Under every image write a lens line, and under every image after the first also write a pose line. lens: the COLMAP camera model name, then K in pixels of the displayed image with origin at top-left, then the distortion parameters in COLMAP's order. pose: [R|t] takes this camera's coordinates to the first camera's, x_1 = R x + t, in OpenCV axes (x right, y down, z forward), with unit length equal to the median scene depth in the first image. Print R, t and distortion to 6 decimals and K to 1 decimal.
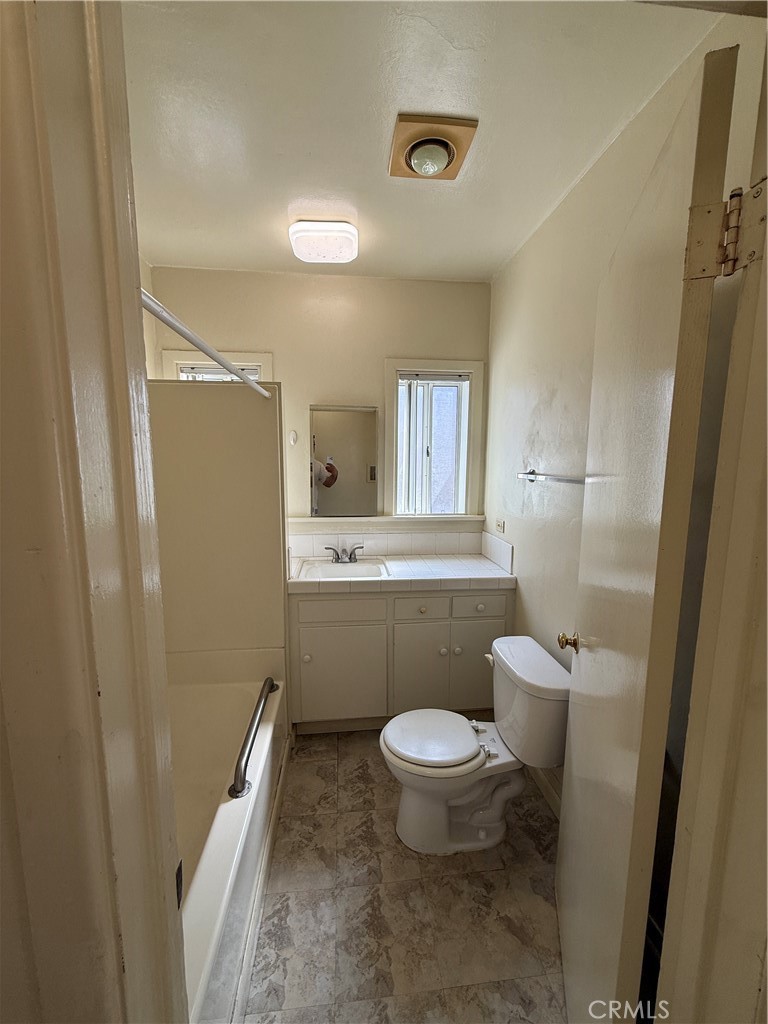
lens RADIAL K [[405.3, 0, 380.9], [0, 405.3, 510.4], [0, 0, 1]] dist [0.000796, -0.000248]
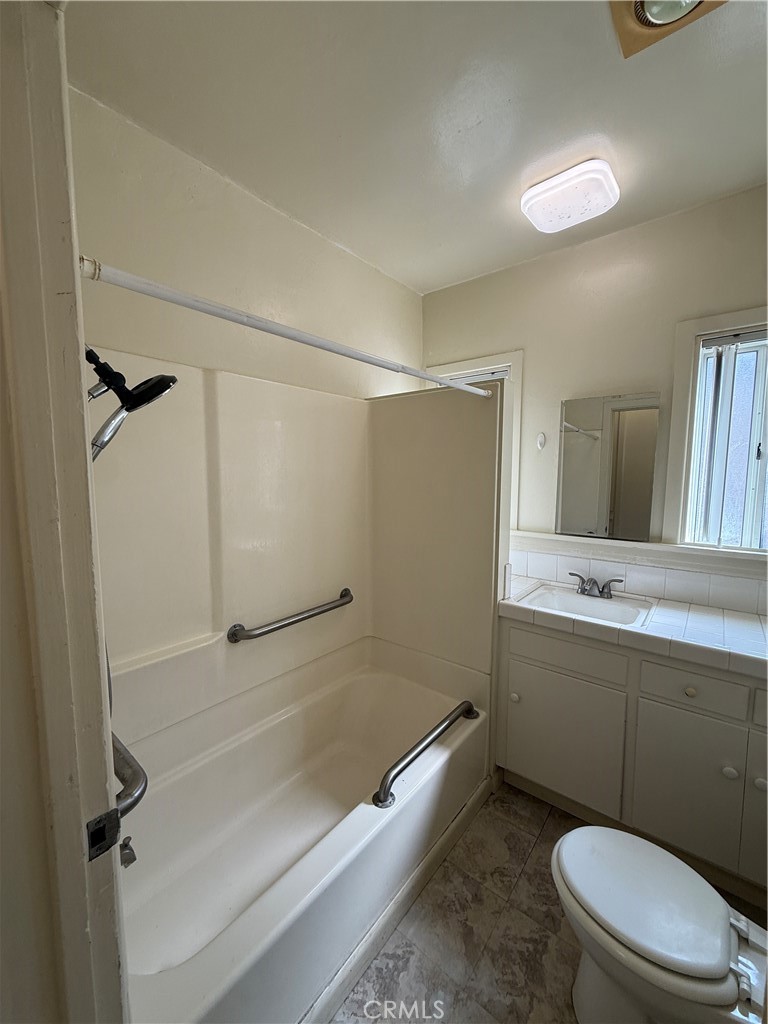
lens RADIAL K [[405.3, 0, 384.5], [0, 405.3, 510.9], [0, 0, 1]] dist [0.000796, -0.000248]
pose [[0.709720, 0.061555, -0.701789, 0.196276], [-0.087823, 0.996135, -0.001443, 0.001266], [0.698988, 0.062657, 0.712383, 0.179608]]
